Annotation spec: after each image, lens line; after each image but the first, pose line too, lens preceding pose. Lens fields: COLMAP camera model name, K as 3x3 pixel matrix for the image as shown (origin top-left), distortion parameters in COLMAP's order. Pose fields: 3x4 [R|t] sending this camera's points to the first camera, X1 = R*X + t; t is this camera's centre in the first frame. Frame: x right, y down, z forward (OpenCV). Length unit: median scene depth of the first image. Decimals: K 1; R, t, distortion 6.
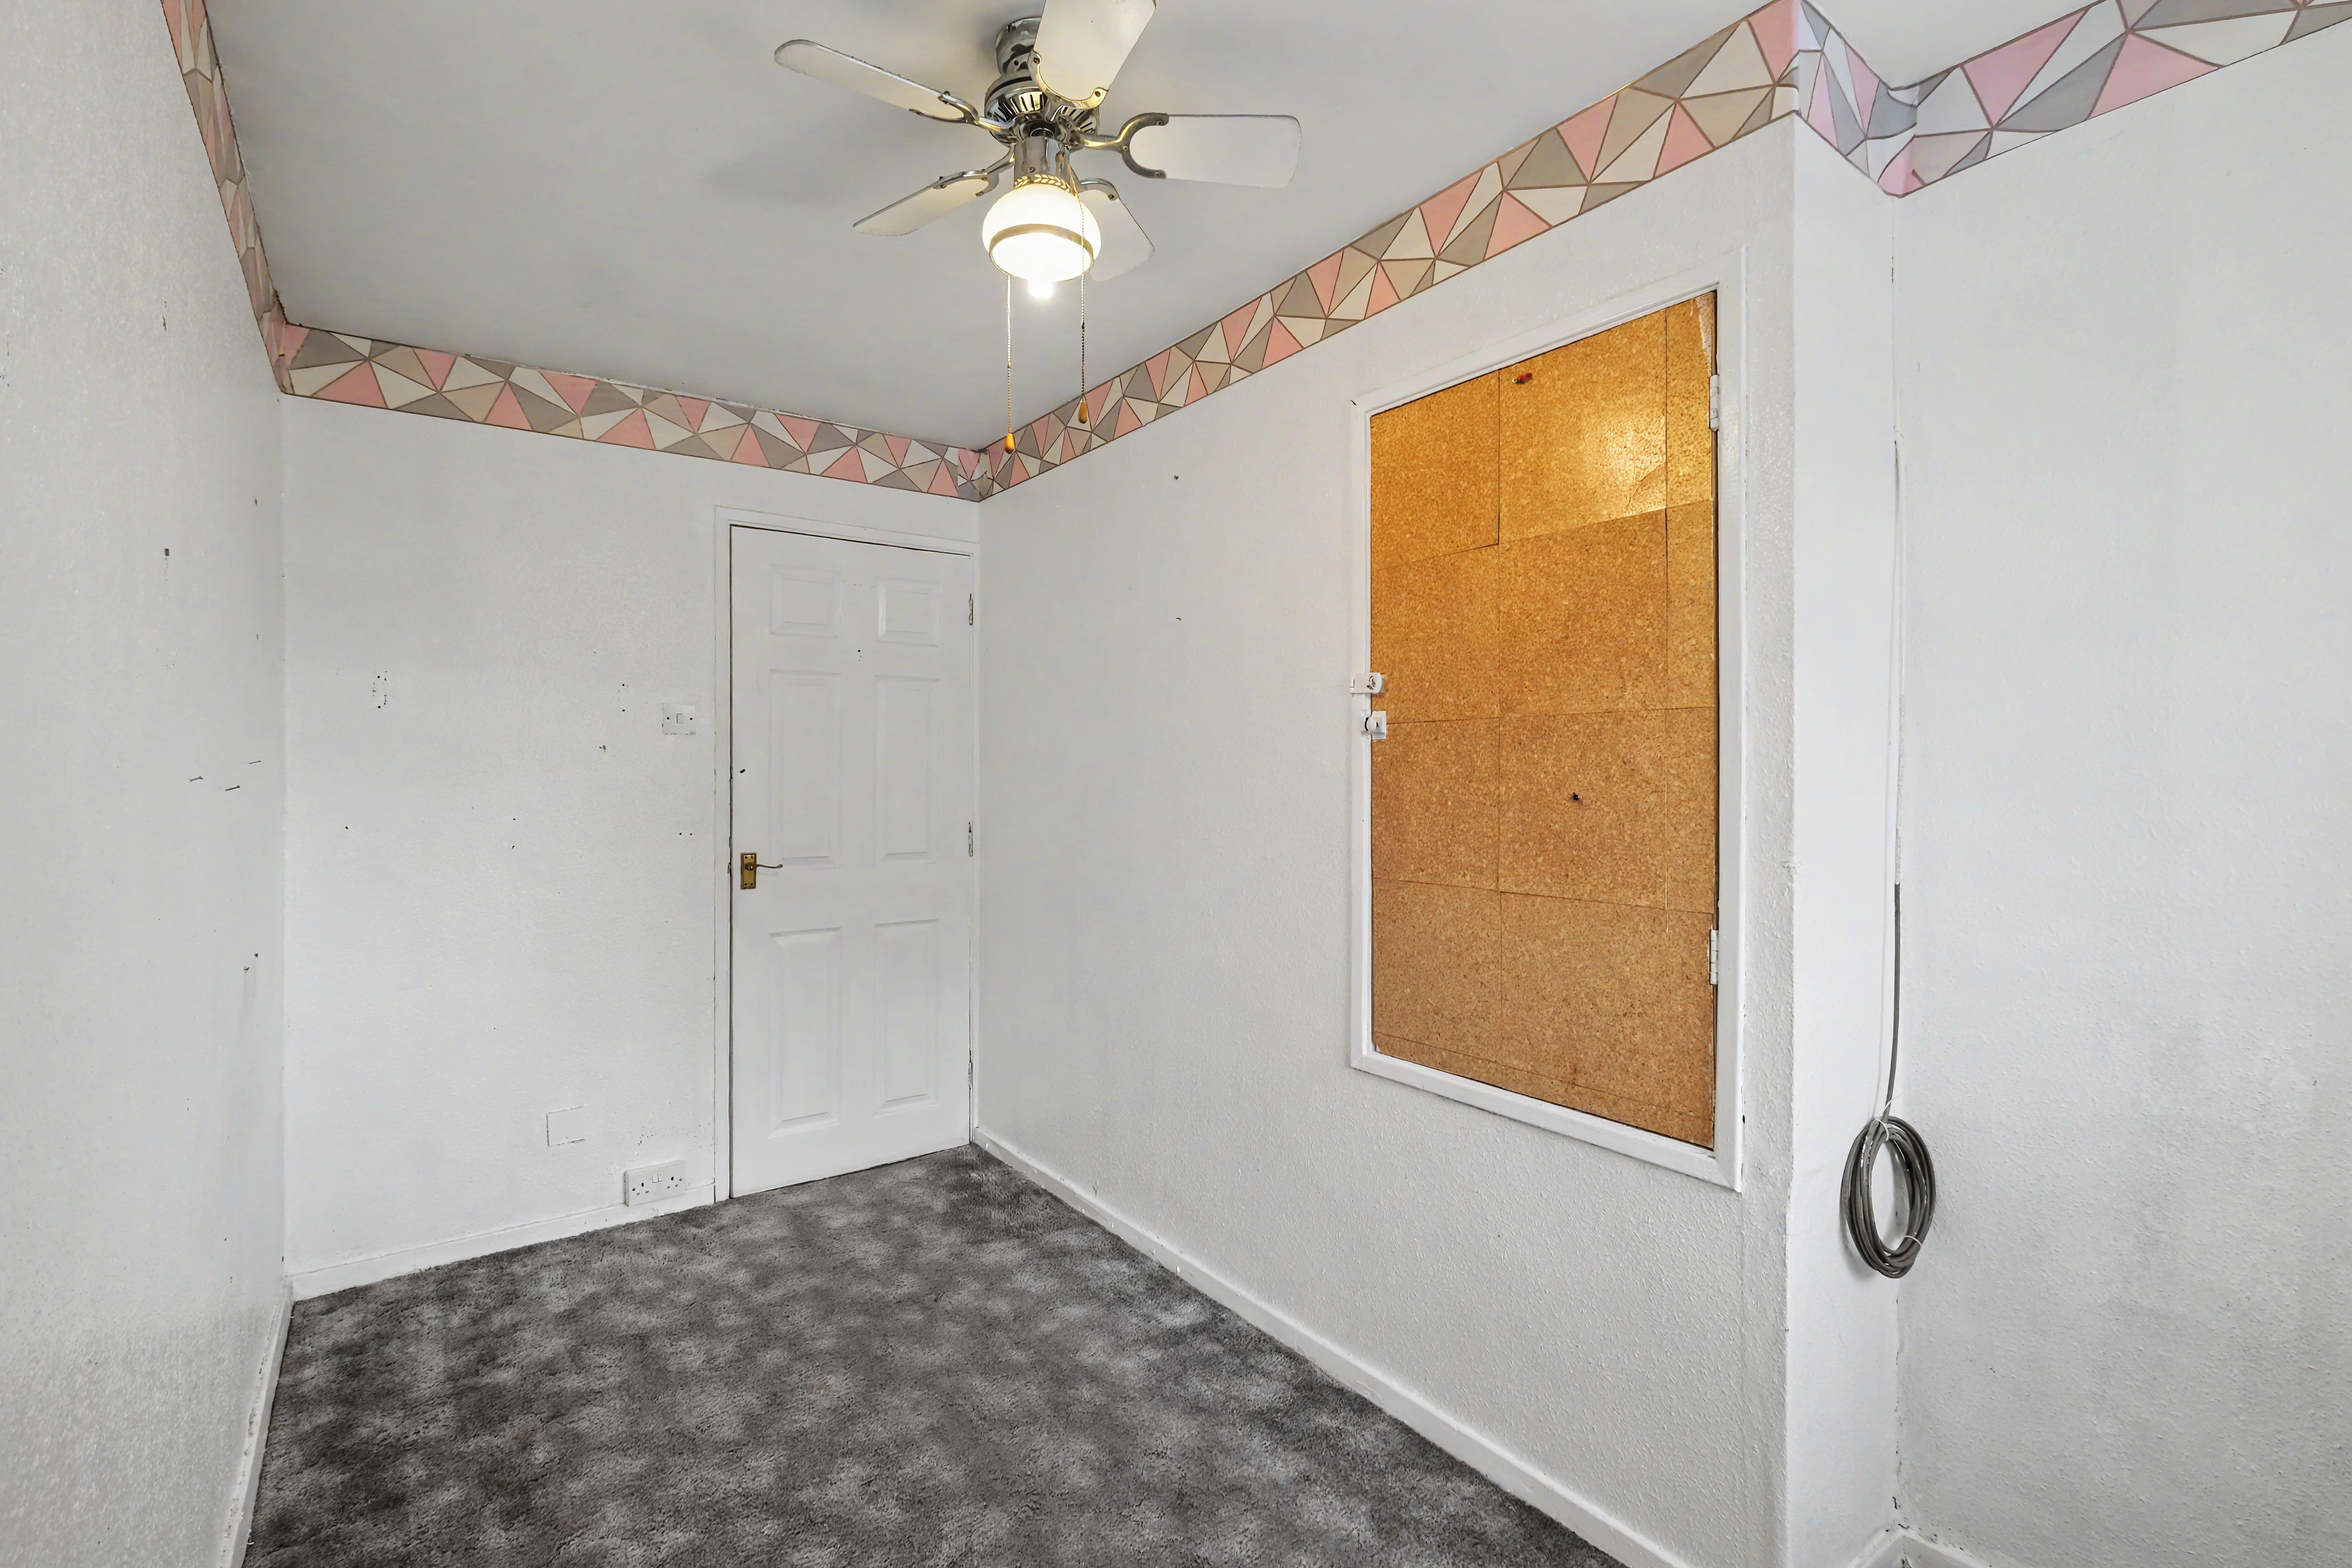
lens RADIAL K [[1072.5, 0, 1176.2], [0, 1072.5, 767.6], [0, 0, 1]] dist [-0.001751, -0.000079]
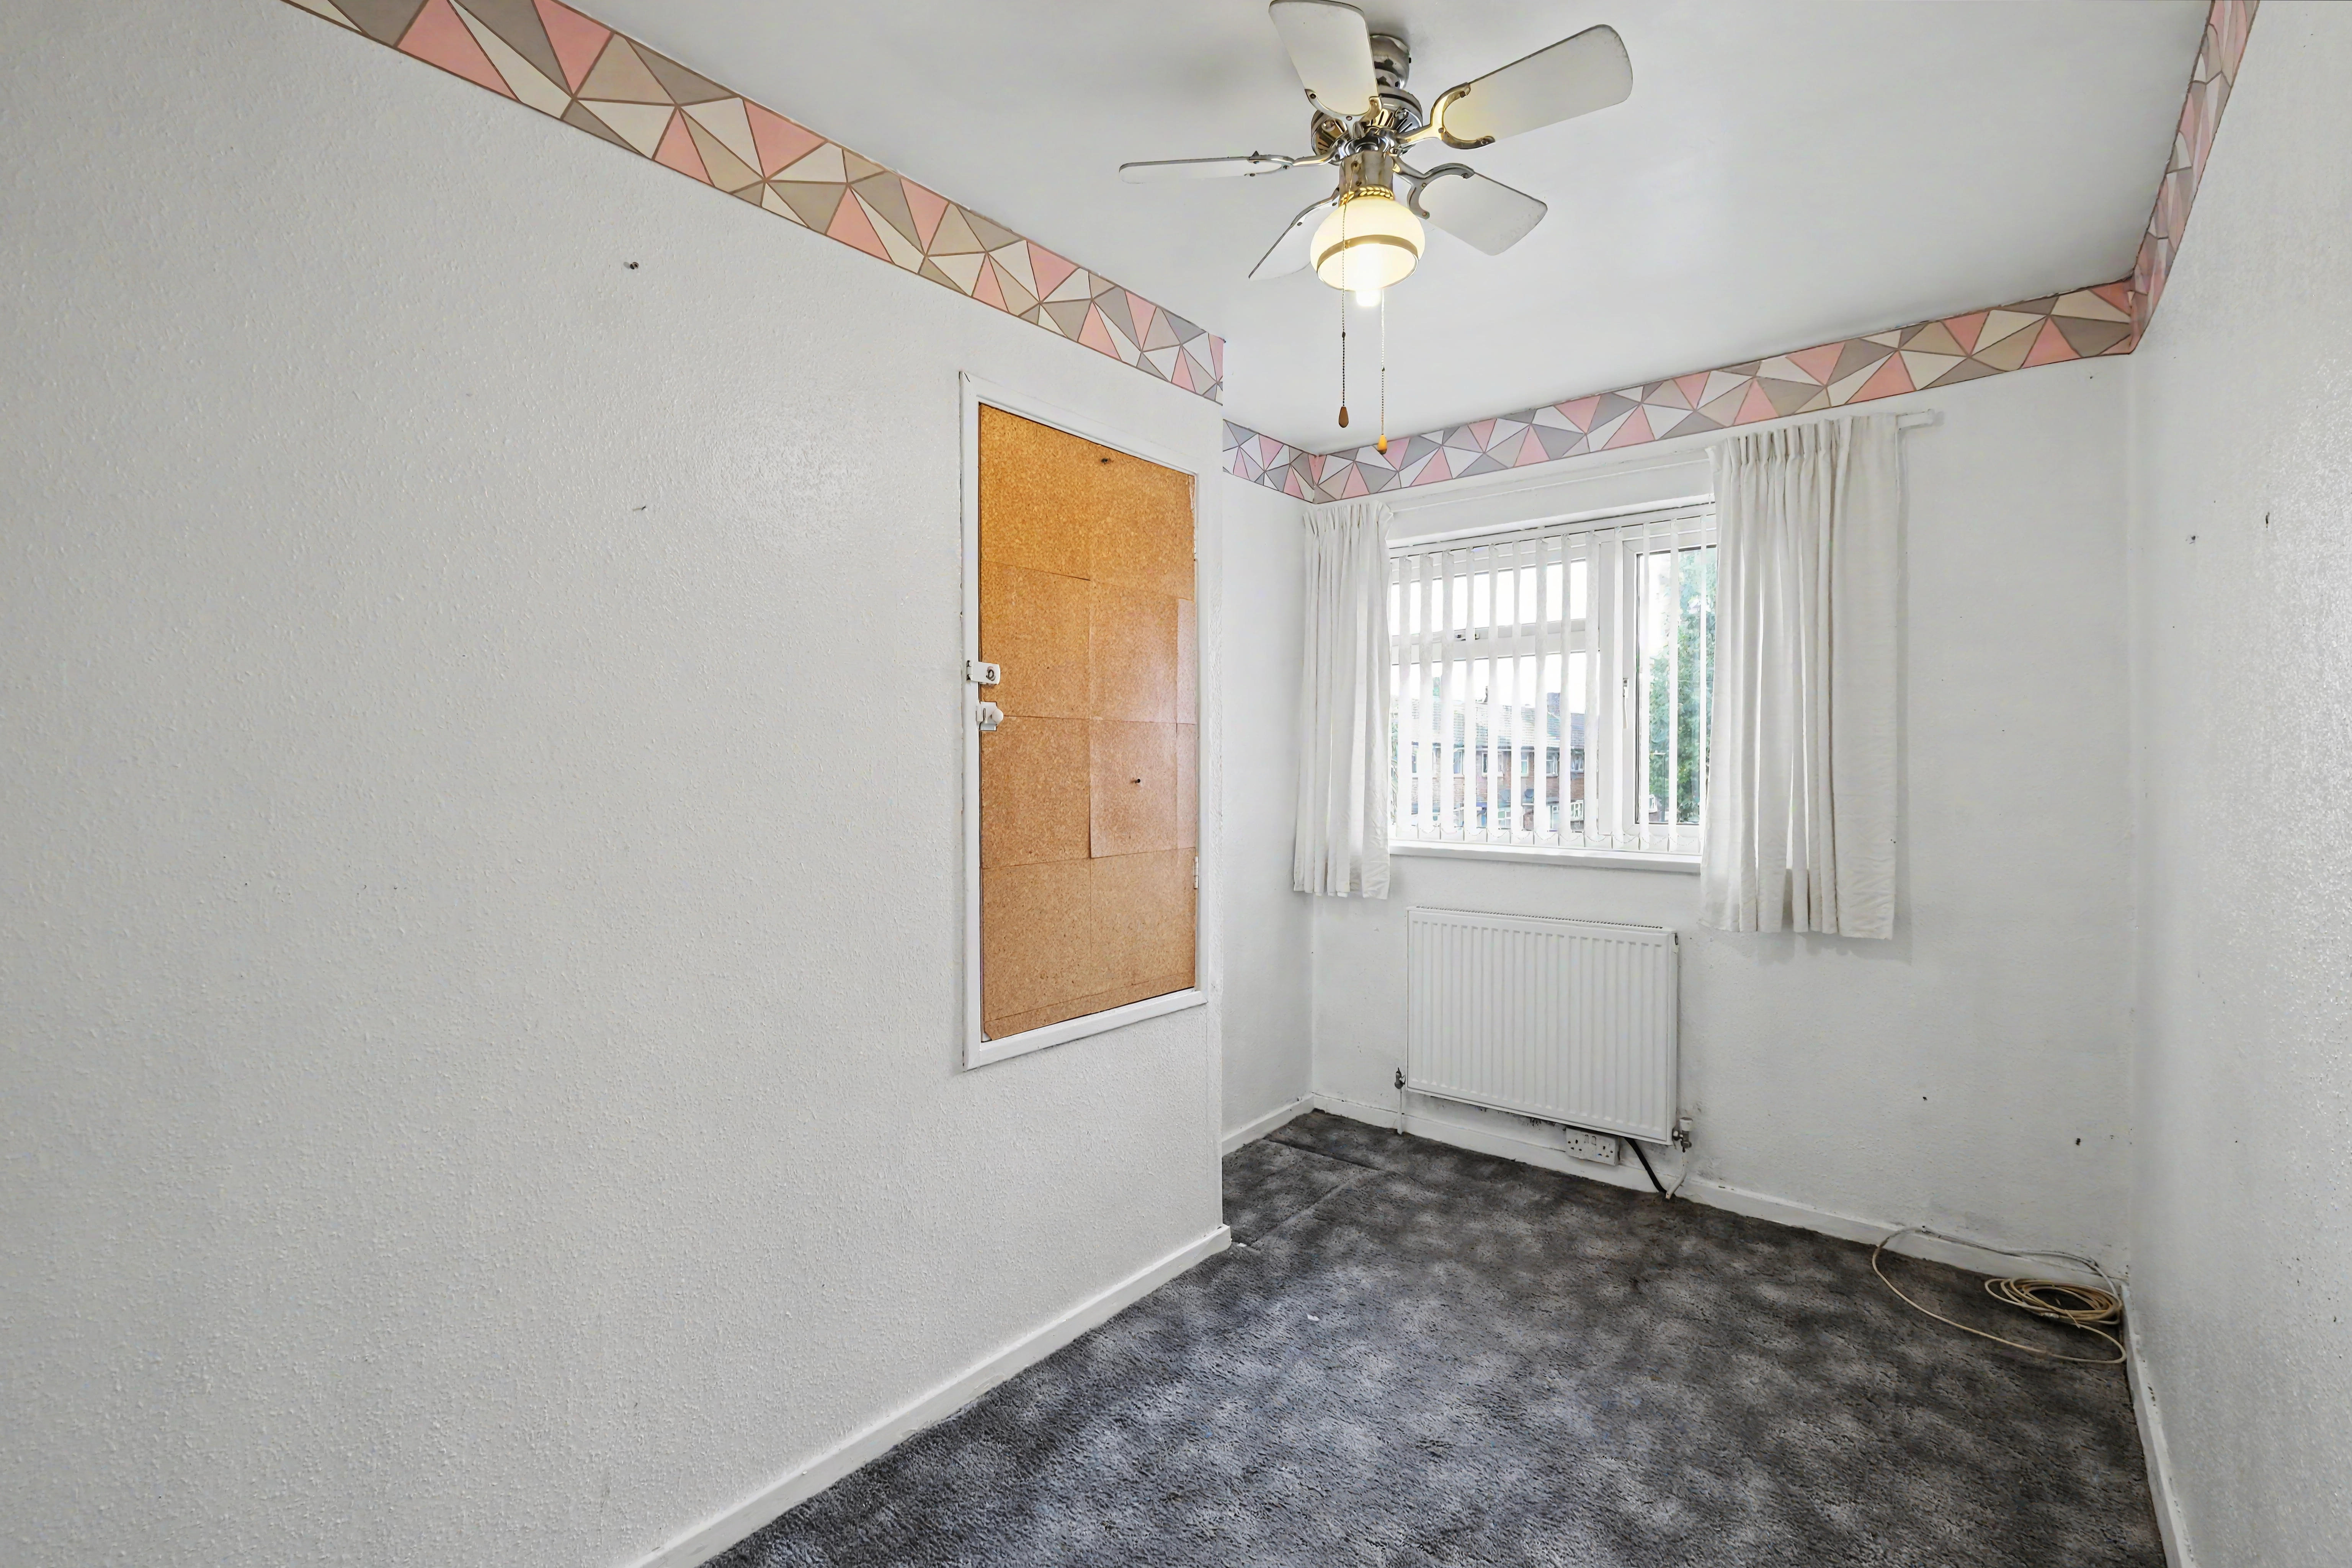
lens RADIAL K [[1038.3, 0, 1144.0], [0, 1038.3, 789.0], [0, 0, 1]] dist [0.000276, 0.000141]
pose [[-0.237566, -0.011385, 0.971305, -0.840344], [0.006889, 0.999886, 0.013405, 0.017988], [-0.971347, 0.009876, -0.237461, 1.154135]]
